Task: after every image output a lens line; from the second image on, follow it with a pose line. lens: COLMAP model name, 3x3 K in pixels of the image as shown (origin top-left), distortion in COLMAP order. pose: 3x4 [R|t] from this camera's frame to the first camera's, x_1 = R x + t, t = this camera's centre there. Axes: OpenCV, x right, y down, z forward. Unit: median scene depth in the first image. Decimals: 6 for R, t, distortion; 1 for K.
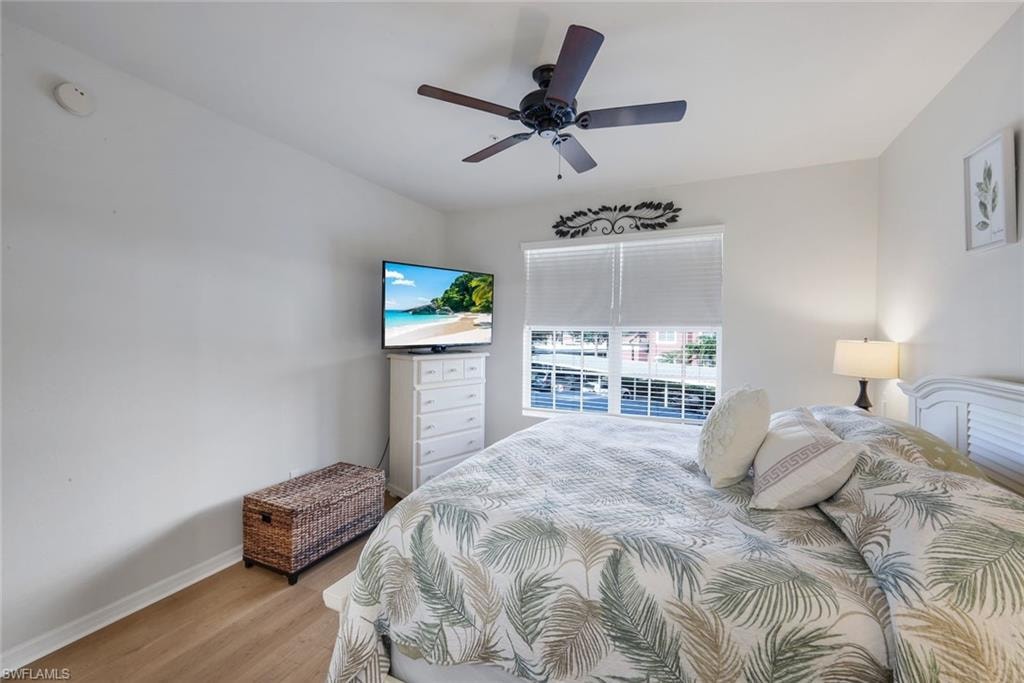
lens RADIAL K [[413.7, 0, 511.5], [0, 413.7, 336.5], [0, 0, 1]] dist [0.000870, 0.000037]
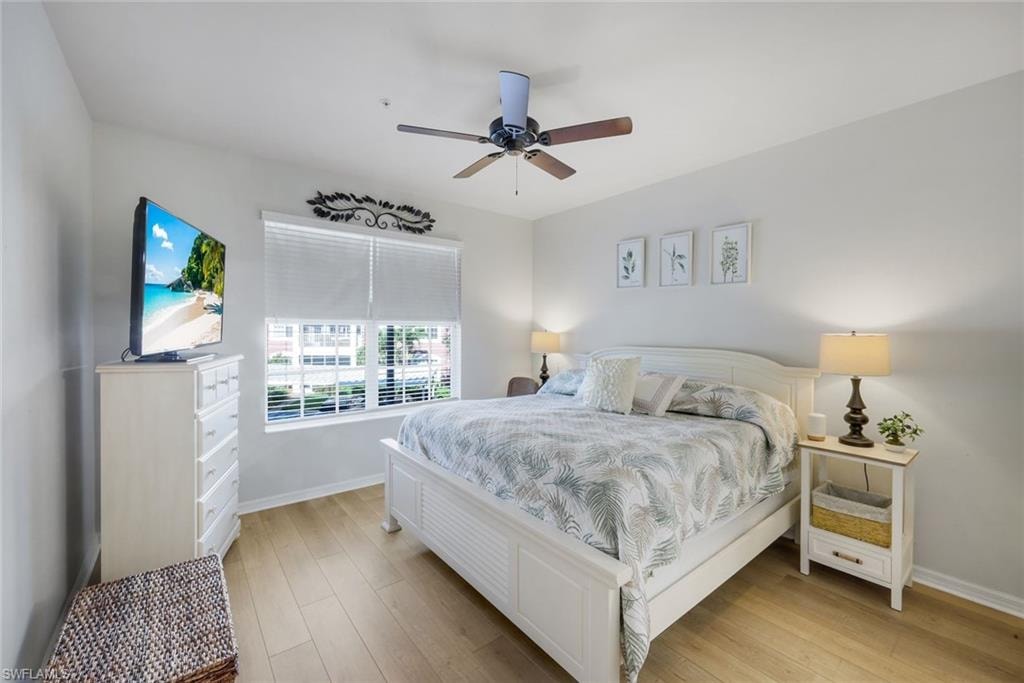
lens RADIAL K [[413.7, 0, 511.5], [0, 413.7, 336.5], [0, 0, 1]] dist [0.000870, 0.000037]
pose [[0.443609, -0.021695, 0.895958, -0.519995], [0.009016, 0.999764, 0.019745, -0.002180], [-0.896175, -0.000681, 0.443700, 0.271794]]
